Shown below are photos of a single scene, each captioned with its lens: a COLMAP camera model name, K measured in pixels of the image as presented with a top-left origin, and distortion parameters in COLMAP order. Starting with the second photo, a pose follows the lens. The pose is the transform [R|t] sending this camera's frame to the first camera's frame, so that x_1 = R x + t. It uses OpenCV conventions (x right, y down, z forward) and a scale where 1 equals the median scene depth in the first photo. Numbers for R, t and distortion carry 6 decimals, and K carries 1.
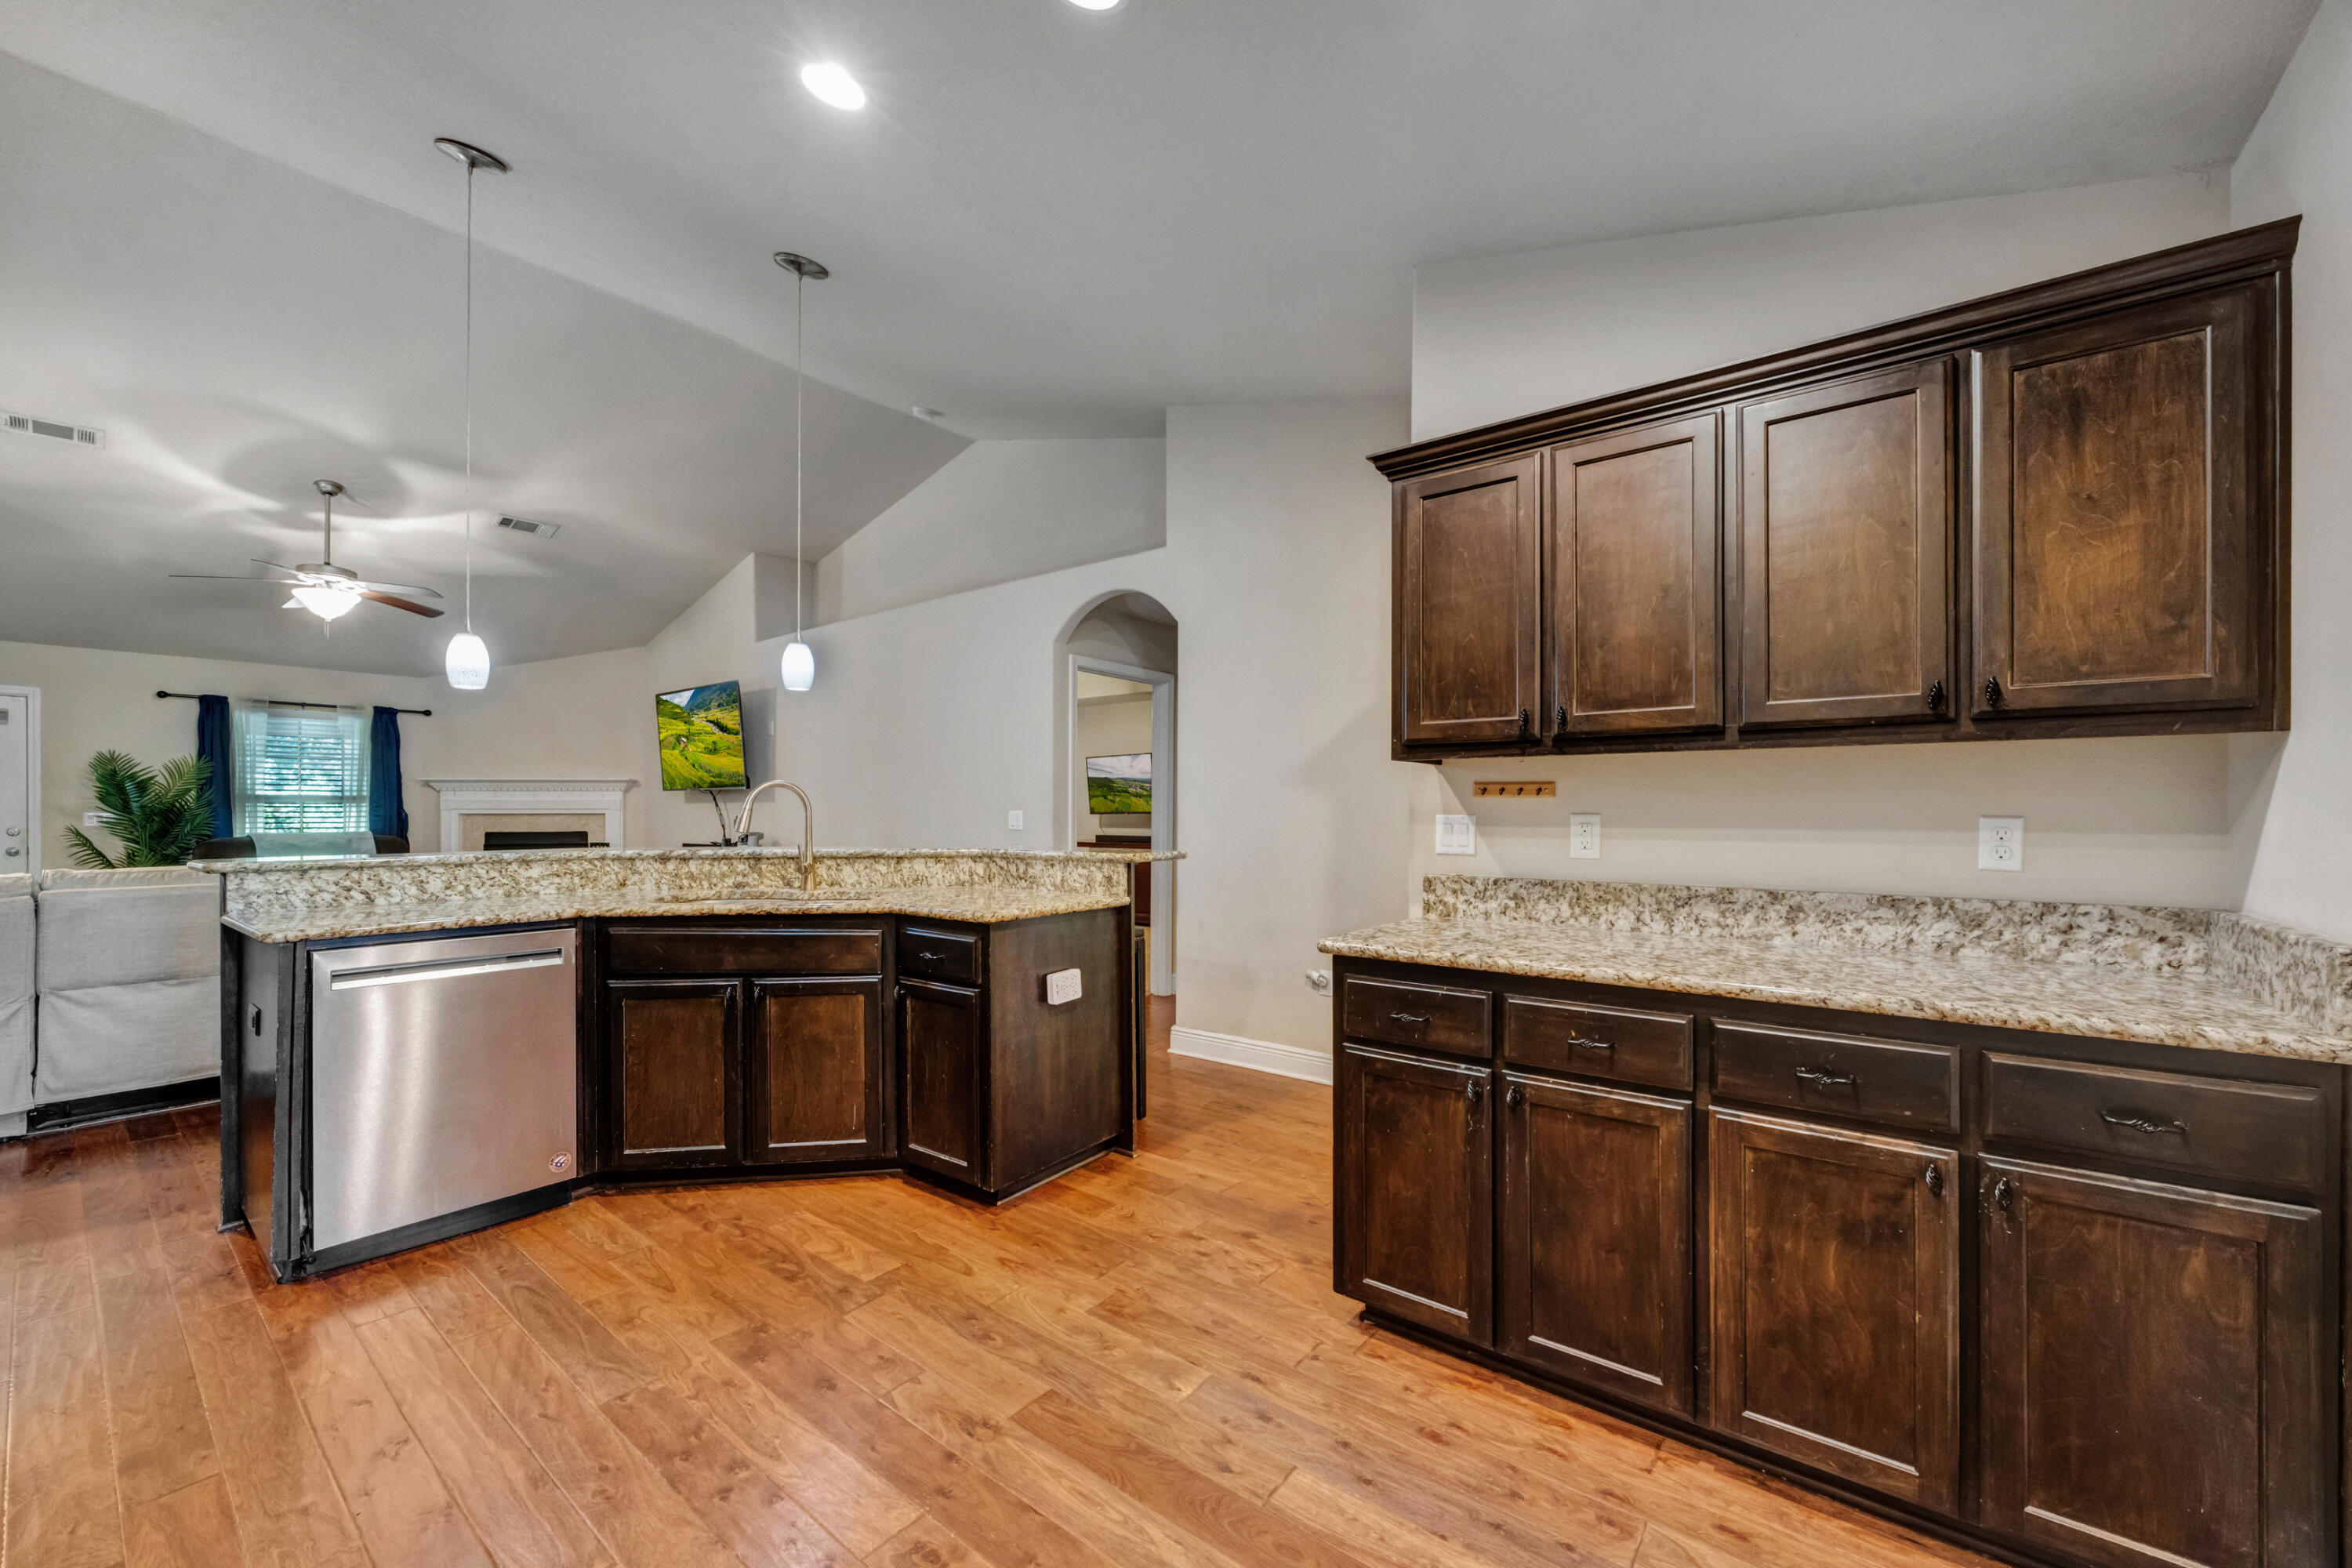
lens RADIAL K [[903.6, 0, 1180.5], [0, 903.6, 812.6], [0, 0, 1]] dist [-0.001127, 0.000761]
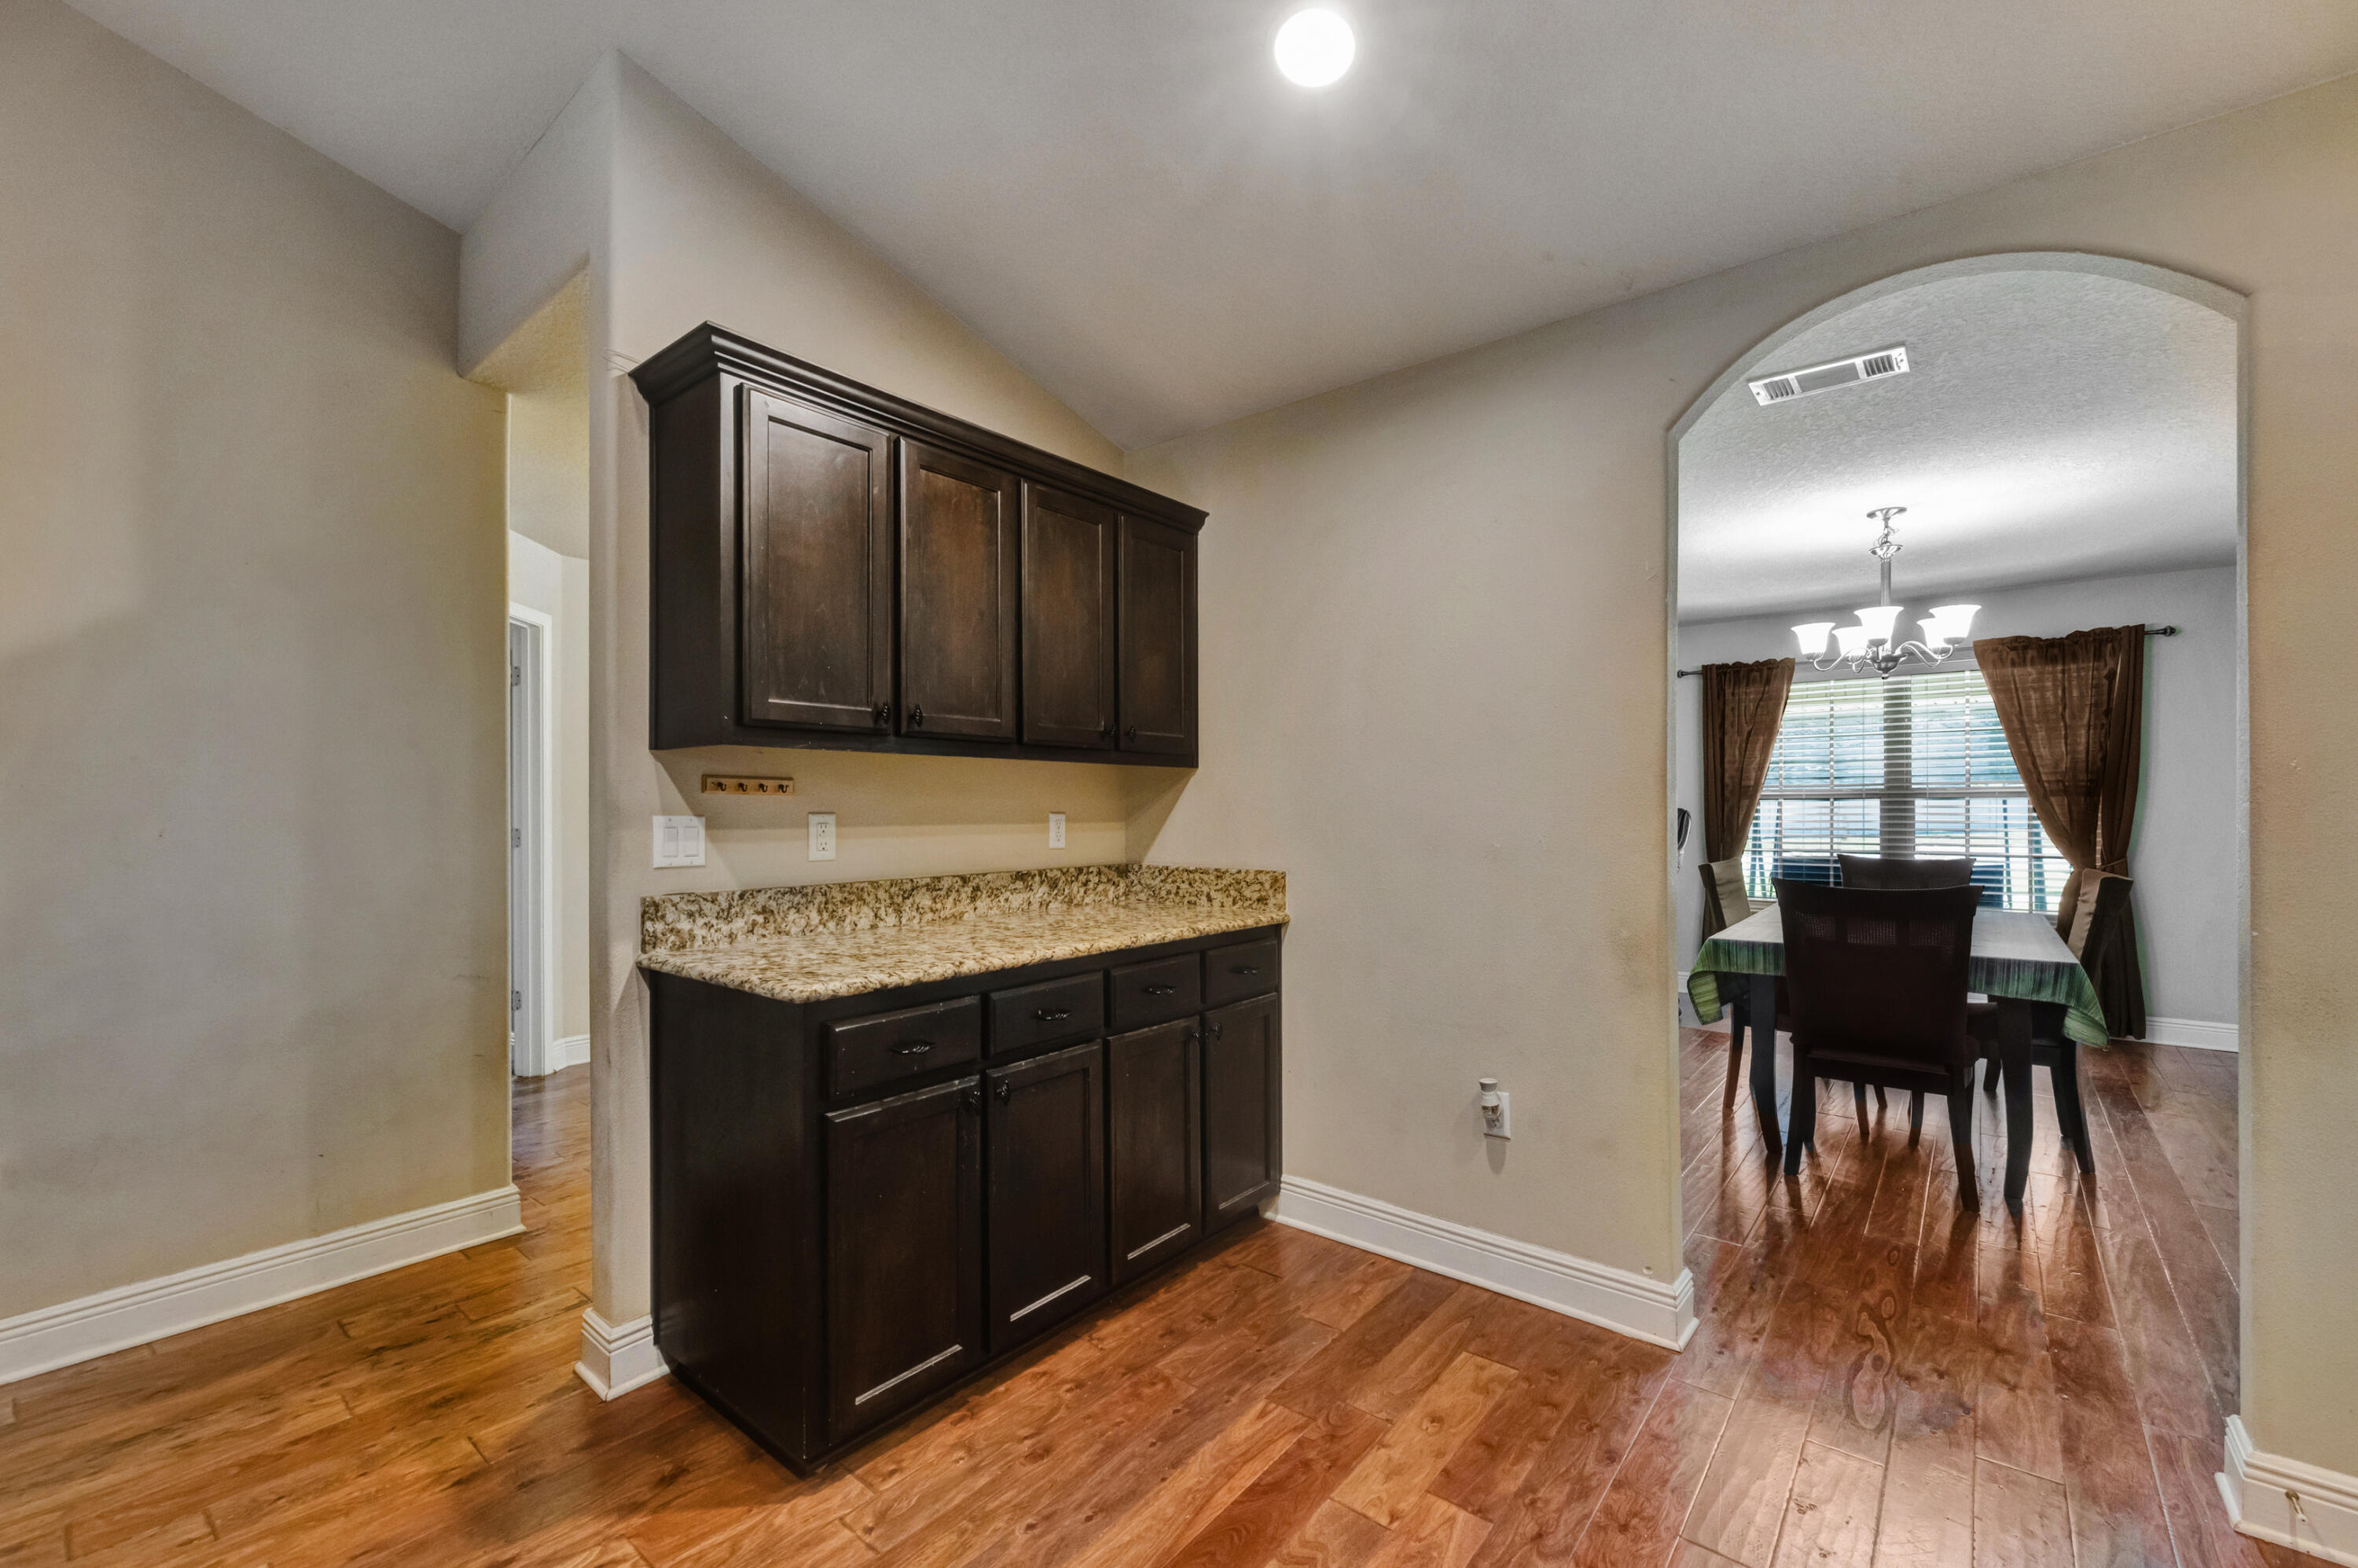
lens RADIAL K [[989.9, 0, 1140.0], [0, 989.9, 806.9], [0, 0, 1]] dist [0.010942, 0.000468]
pose [[0.038811, 0.001018, 0.999246, -0.523366], [0.005387, 0.999985, -0.001228, -0.002042], [-0.999232, 0.005430, 0.038805, 0.567152]]
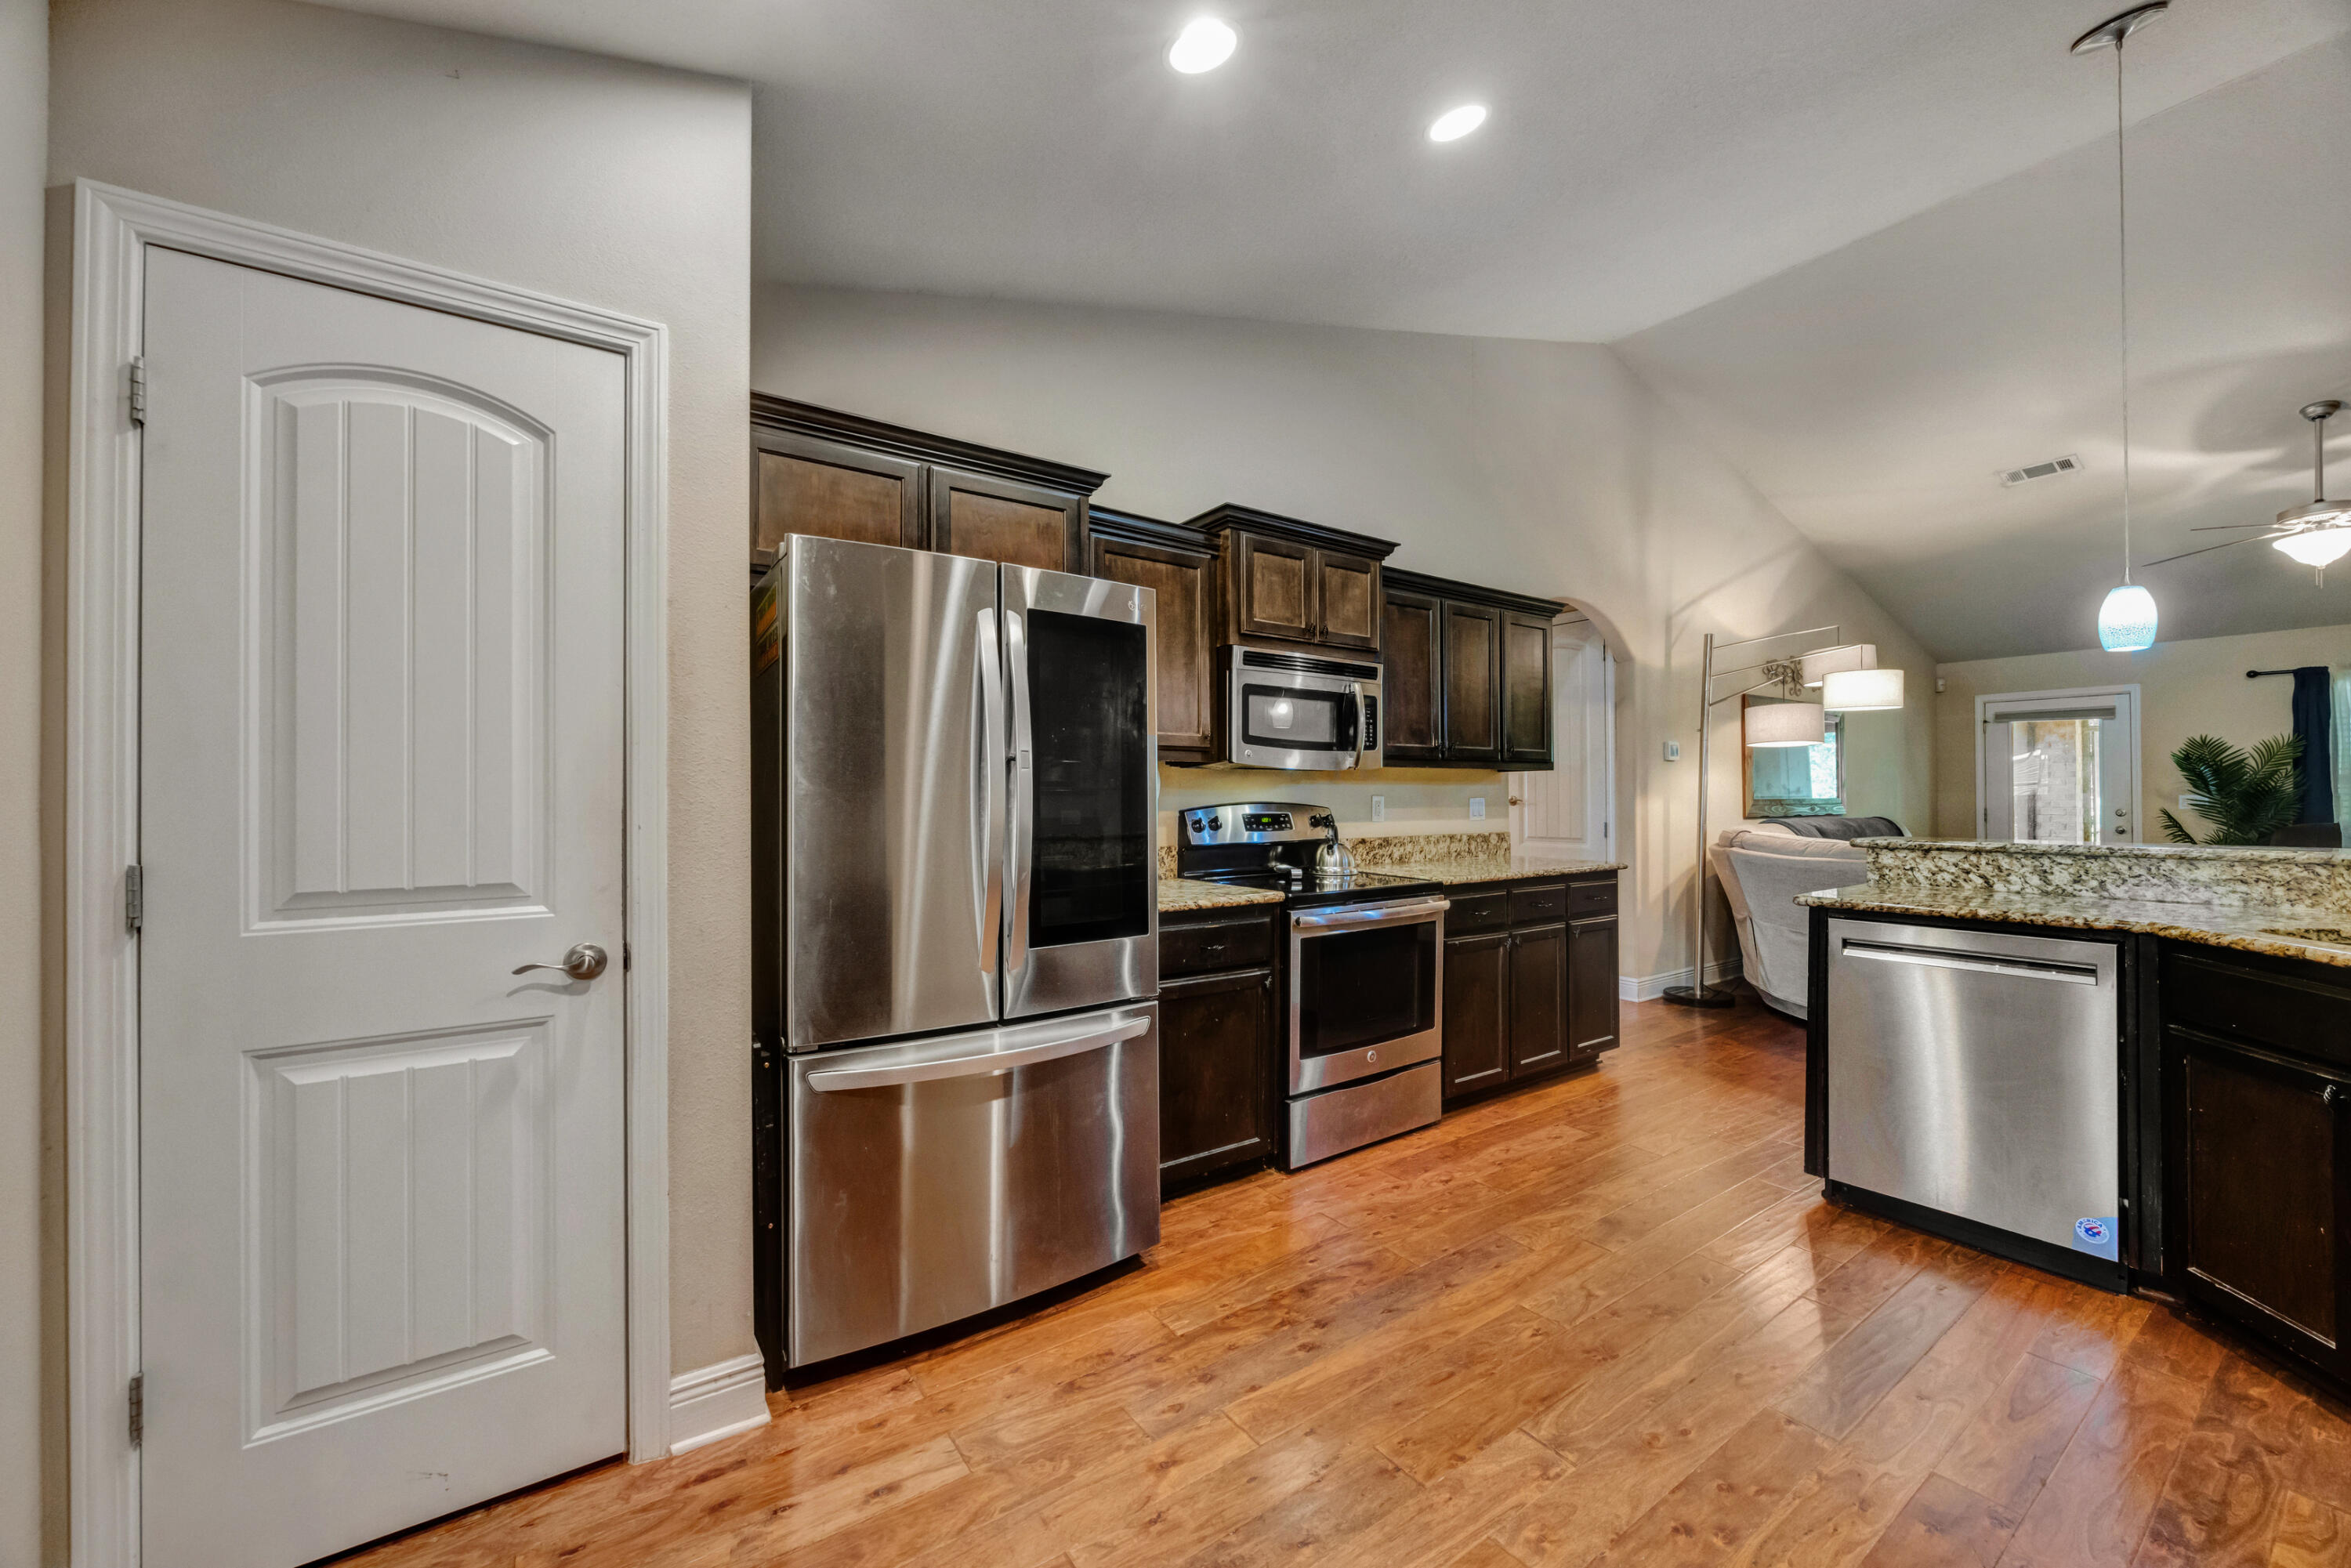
lens RADIAL K [[903.2, 0, 1187.7], [0, 903.2, 784.6], [0, 0, 1]] dist [-0.001127, 0.000761]
pose [[-0.282895, -0.012287, -0.959072, 0.340466], [0.000440, 0.999916, -0.012940, -0.001059], [0.959151, -0.004082, -0.282866, 0.488062]]
